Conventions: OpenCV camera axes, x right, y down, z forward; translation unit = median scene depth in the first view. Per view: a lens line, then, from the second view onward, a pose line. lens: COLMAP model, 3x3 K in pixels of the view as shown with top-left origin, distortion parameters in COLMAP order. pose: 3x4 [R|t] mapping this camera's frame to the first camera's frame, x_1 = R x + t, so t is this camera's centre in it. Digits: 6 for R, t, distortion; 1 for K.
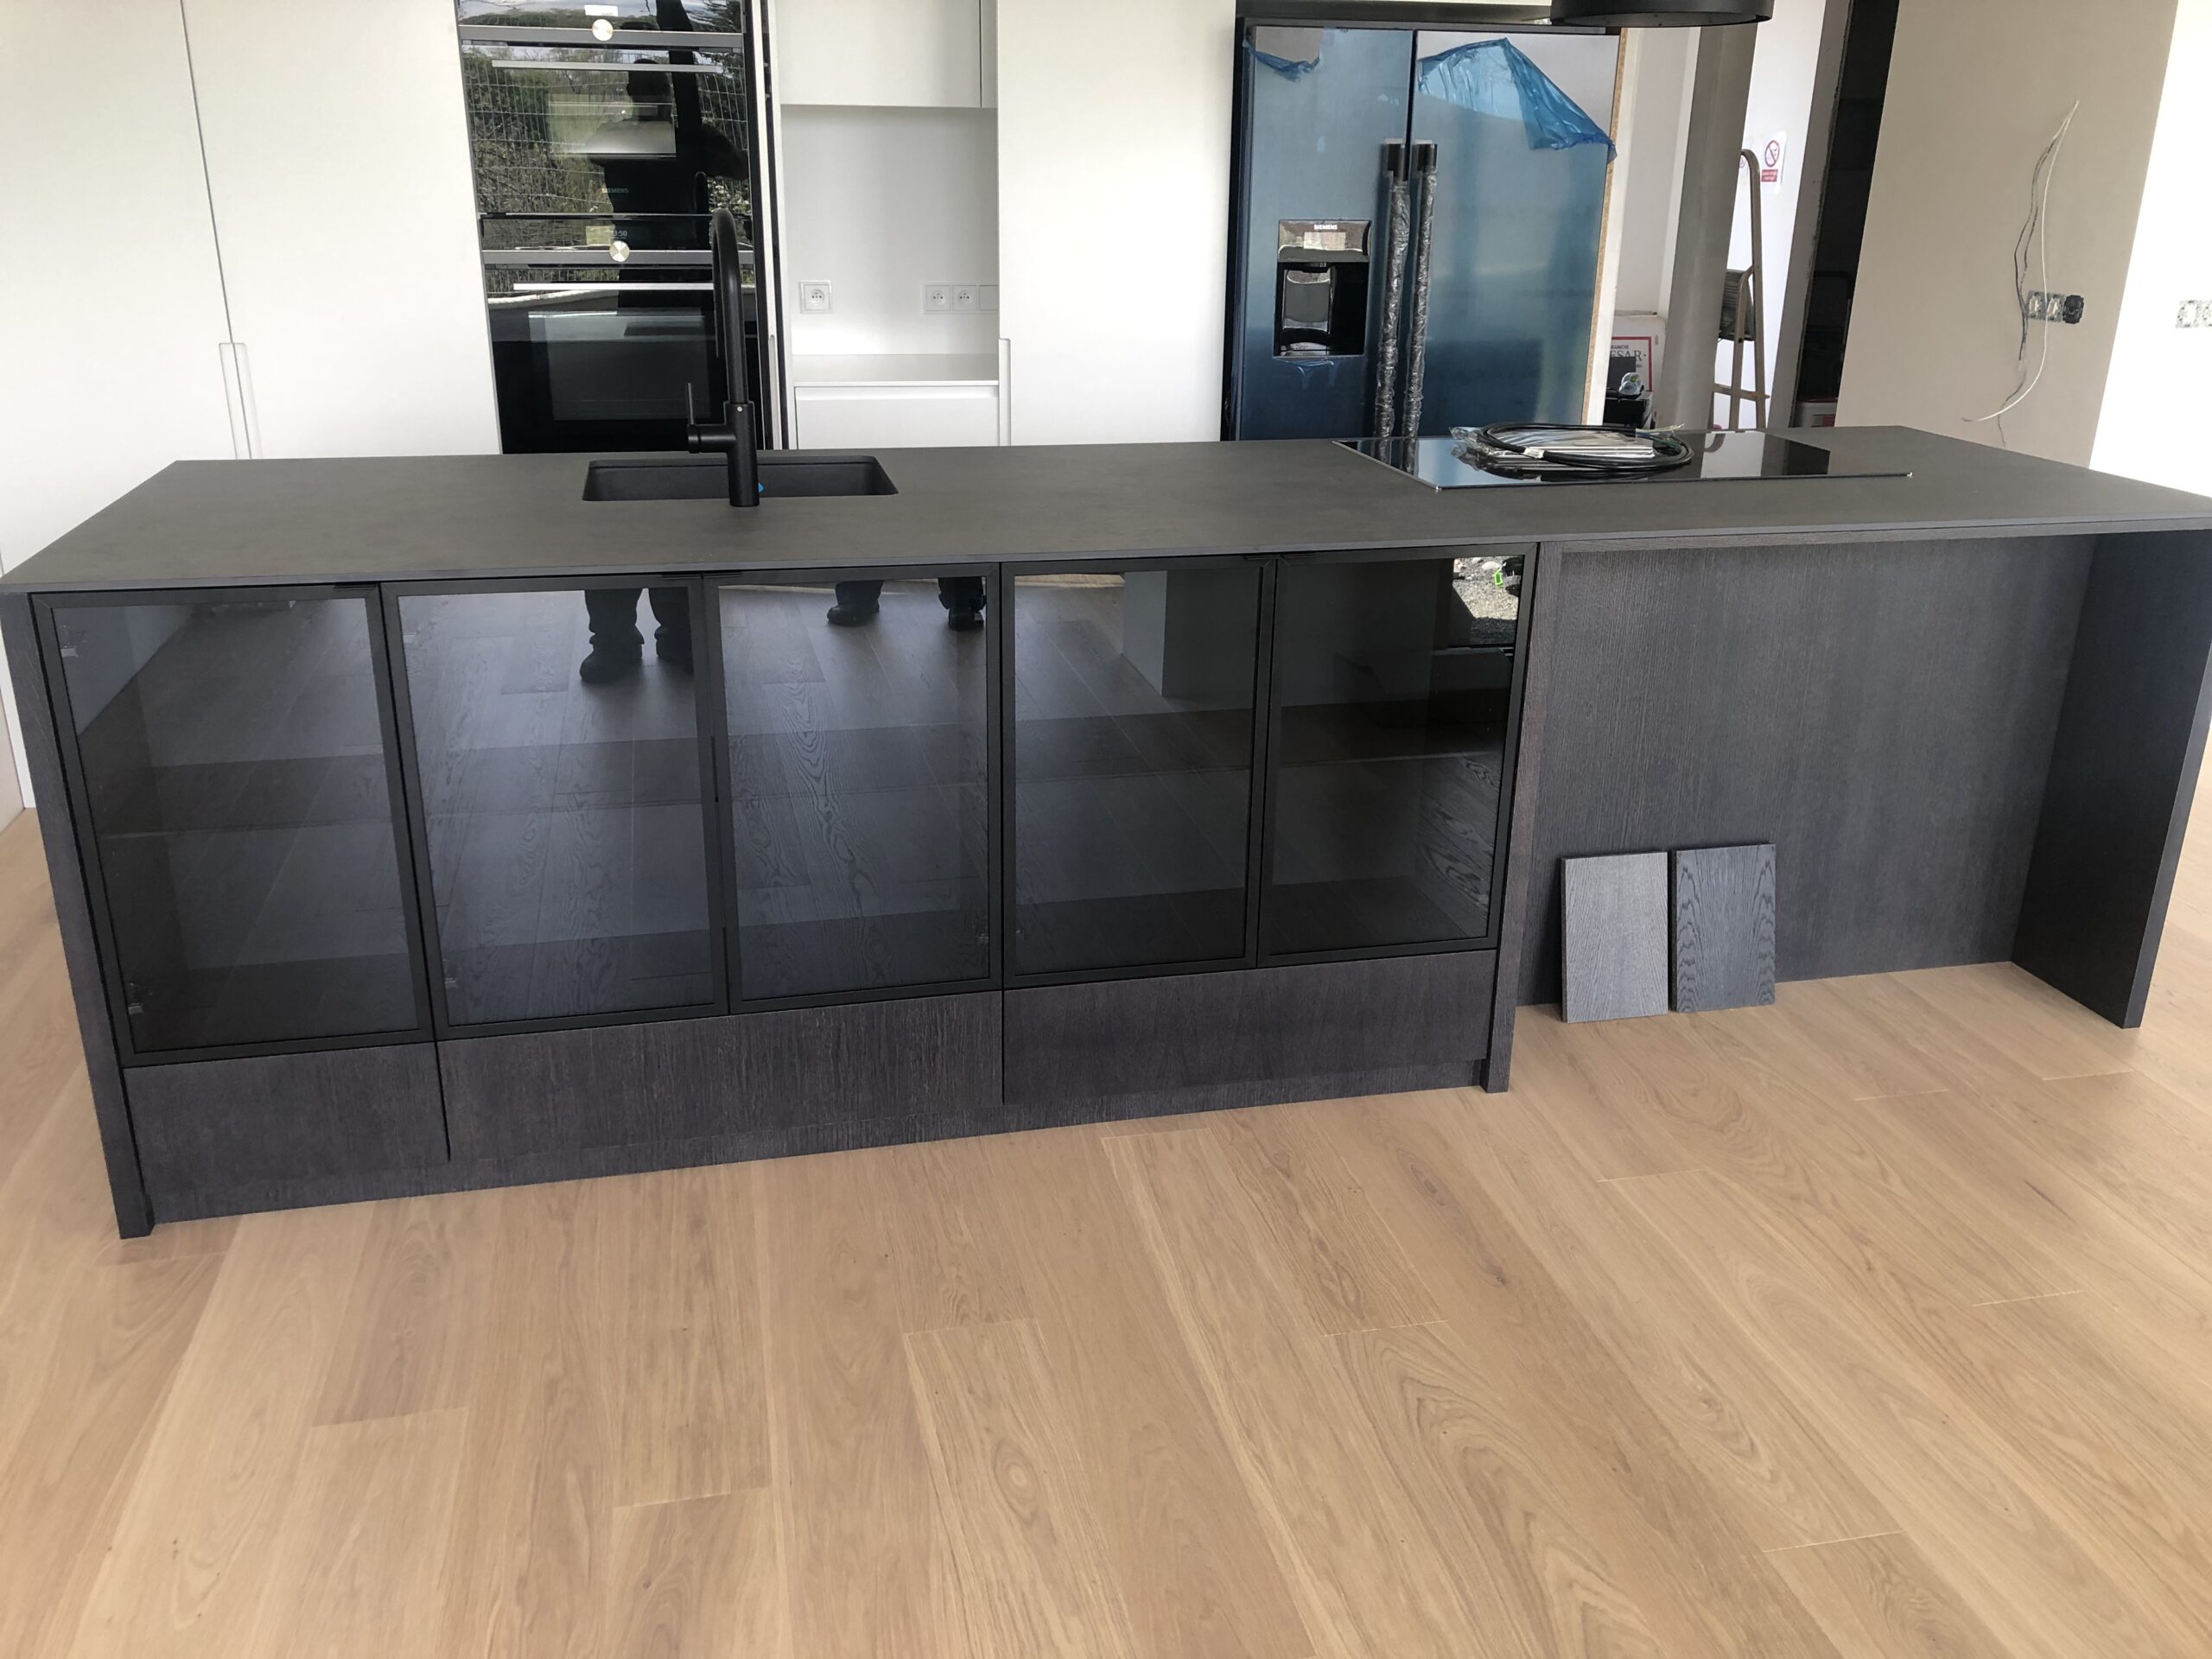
lens RADIAL K [[1814.4, 0, 1103.3], [0, 1814.4, 799.4], [0, 0, 1]] dist [0.046870, -0.119983]
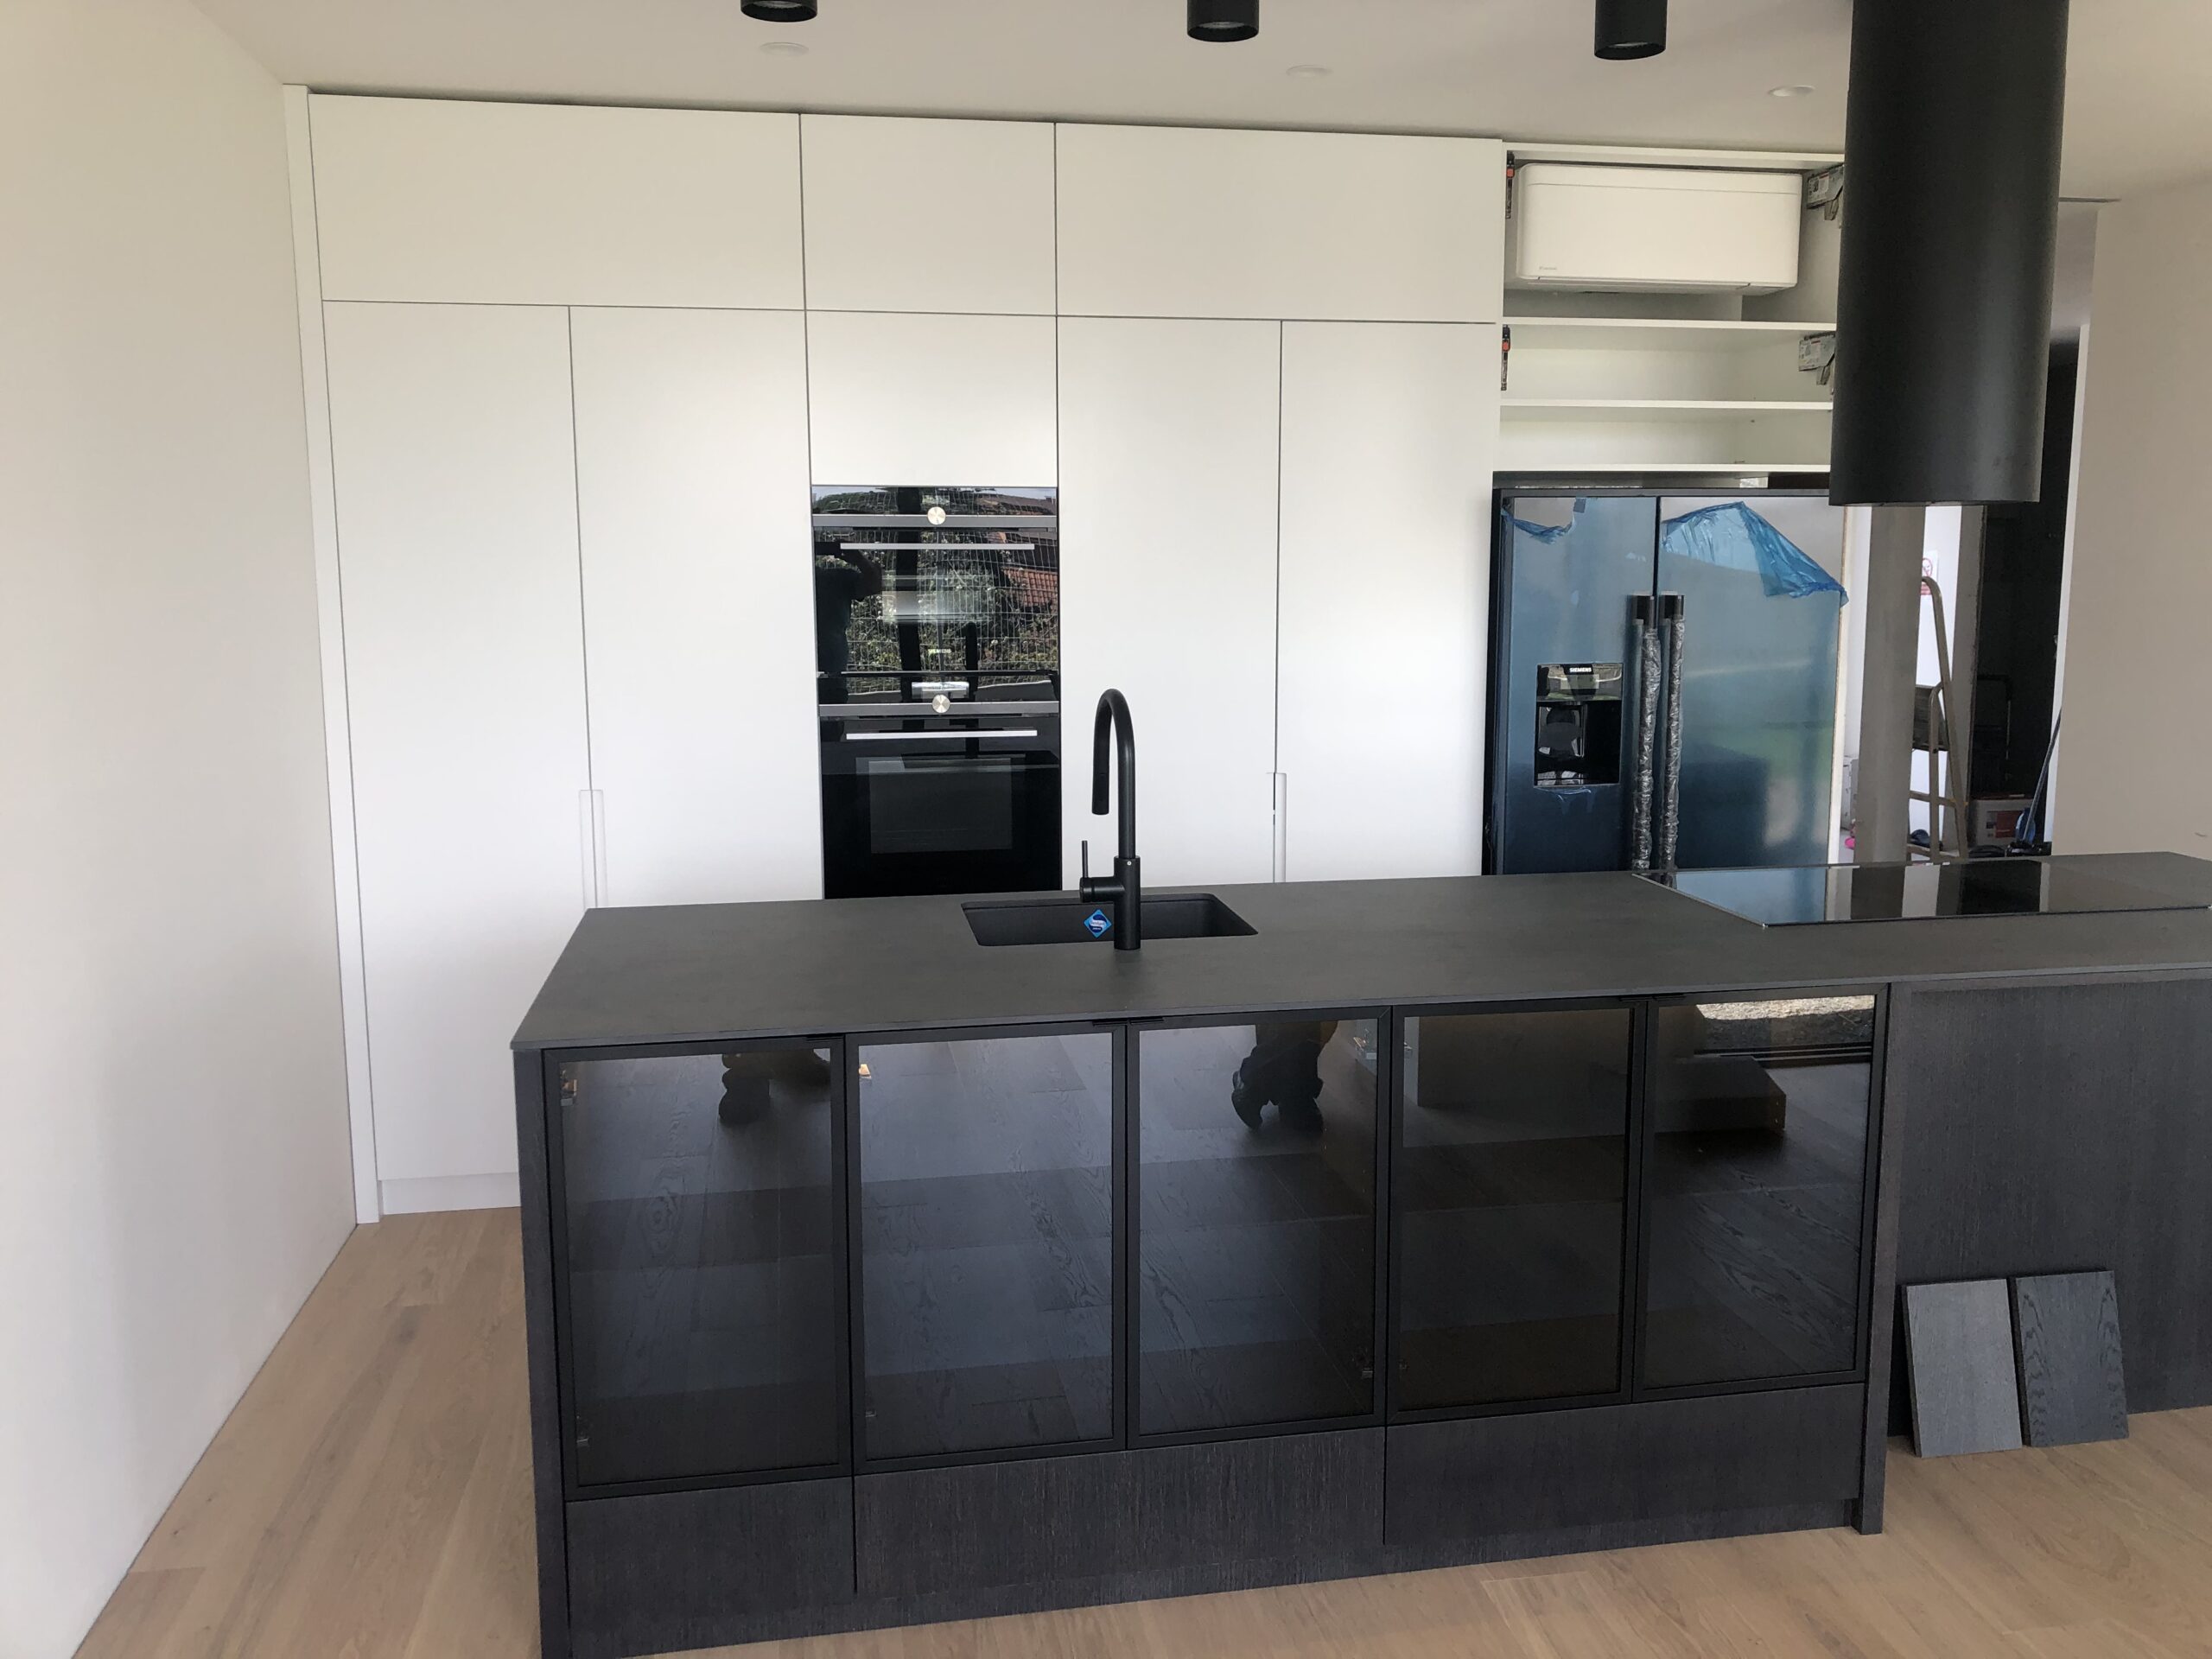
lens RADIAL K [[1800.2, 0, 1115.9], [0, 1800.2, 807.6], [0, 0, 1]] dist [0.041890, -0.064440]
pose [[0.998576, -0.010875, -0.052225, -0.123116], [0.000140, 0.979530, -0.201298, -0.024213], [0.053345, 0.201004, 0.978137, -0.054683]]
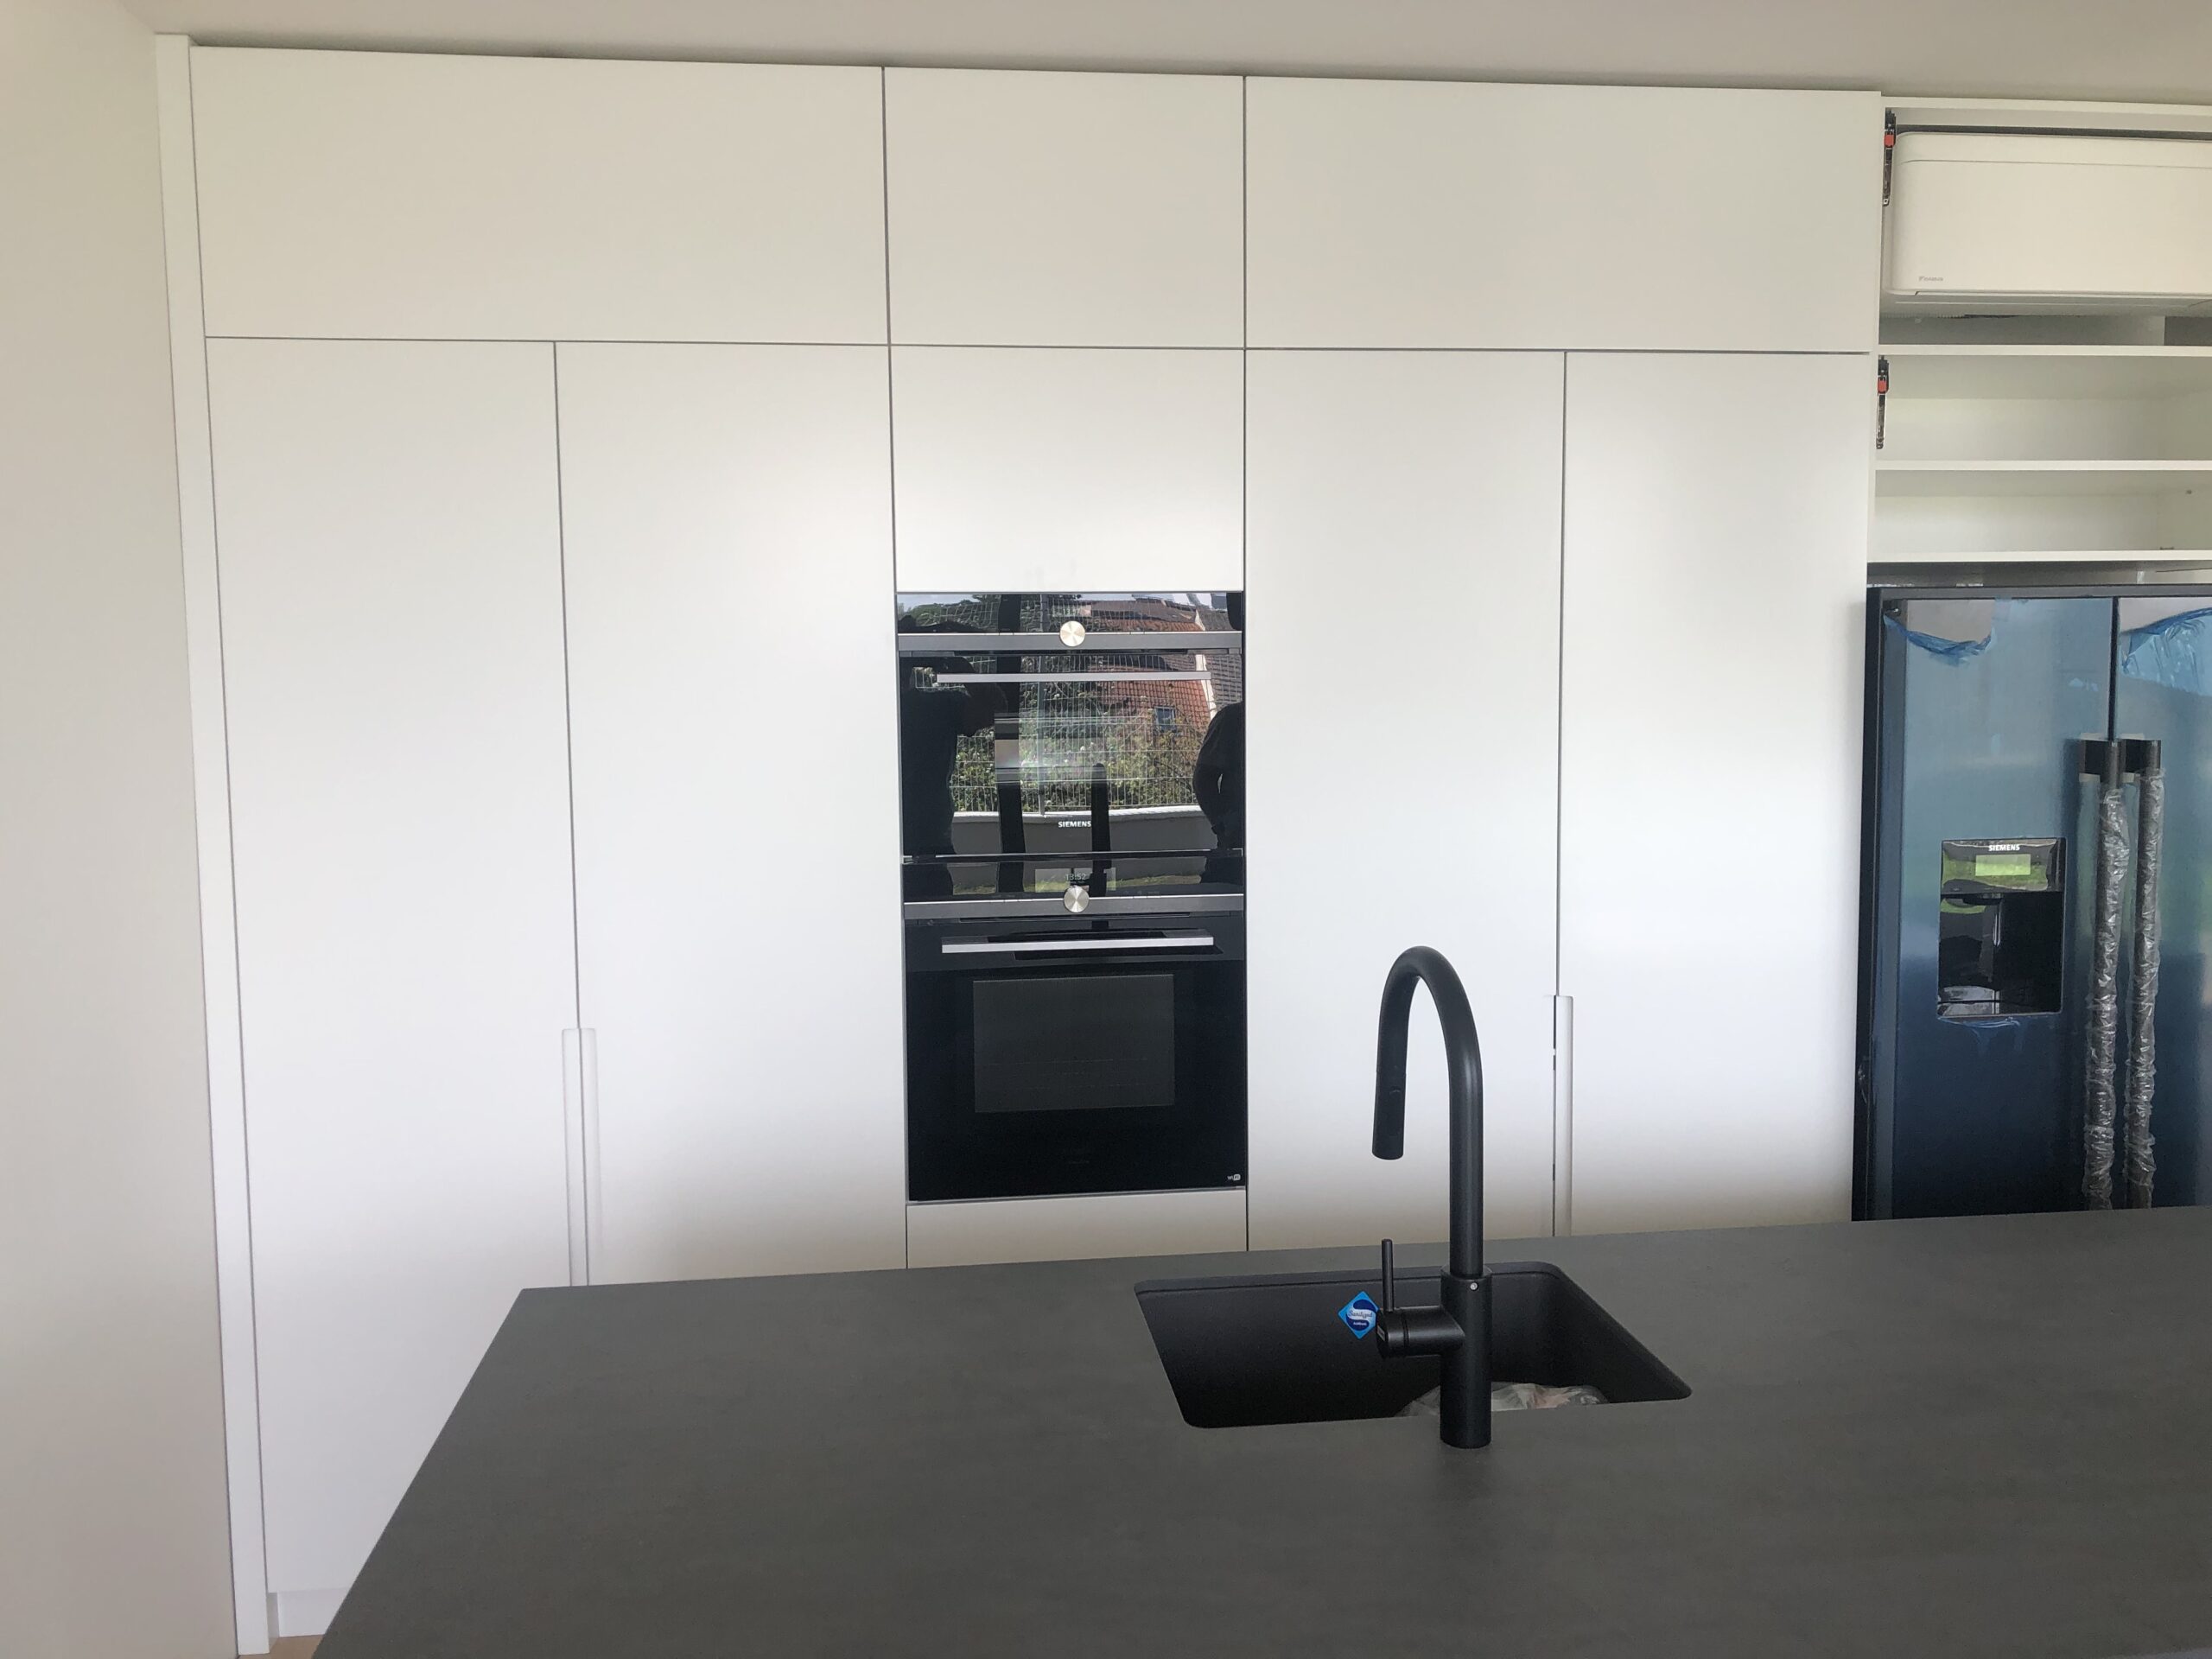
lens RADIAL K [[1812.6, 0, 1105.2], [0, 1812.6, 798.5], [0, 0, 1]] dist [0.064553, -0.068688]
pose [[0.994434, -0.015994, -0.104138, -0.205710], [-0.011627, 0.965714, -0.259349, -0.171244], [0.104715, 0.259116, 0.960153, 0.303735]]
